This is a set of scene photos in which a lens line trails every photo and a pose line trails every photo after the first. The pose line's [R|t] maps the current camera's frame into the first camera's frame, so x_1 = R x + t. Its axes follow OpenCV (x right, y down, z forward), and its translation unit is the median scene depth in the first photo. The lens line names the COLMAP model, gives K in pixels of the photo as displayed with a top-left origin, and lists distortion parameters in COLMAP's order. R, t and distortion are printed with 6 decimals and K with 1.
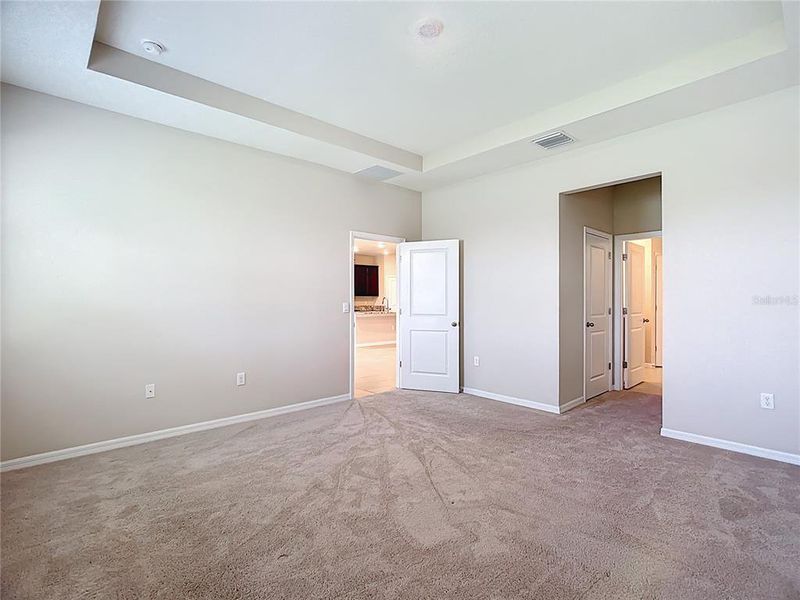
lens RADIAL K [[392.3, 0, 403.0], [0, 392.3, 301.7], [0, 0, 1]] dist [-0.013825, 0.000338]
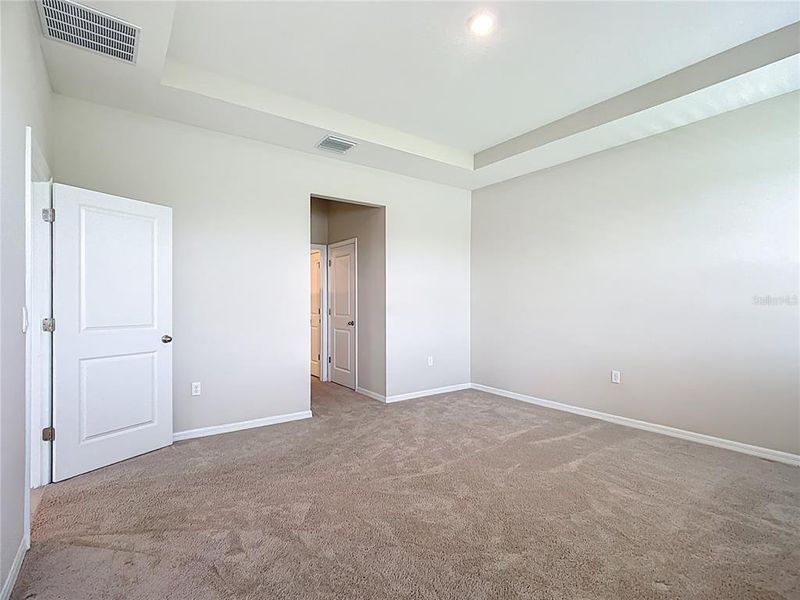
lens RADIAL K [[392.3, 0, 403.0], [0, 392.3, 301.7], [0, 0, 1]] dist [-0.013825, 0.000338]
pose [[0.114178, 0.005268, 0.993446, -0.602685], [0.008635, 0.999943, -0.006295, 0.004819], [-0.993423, 0.009298, 0.114126, 0.713312]]
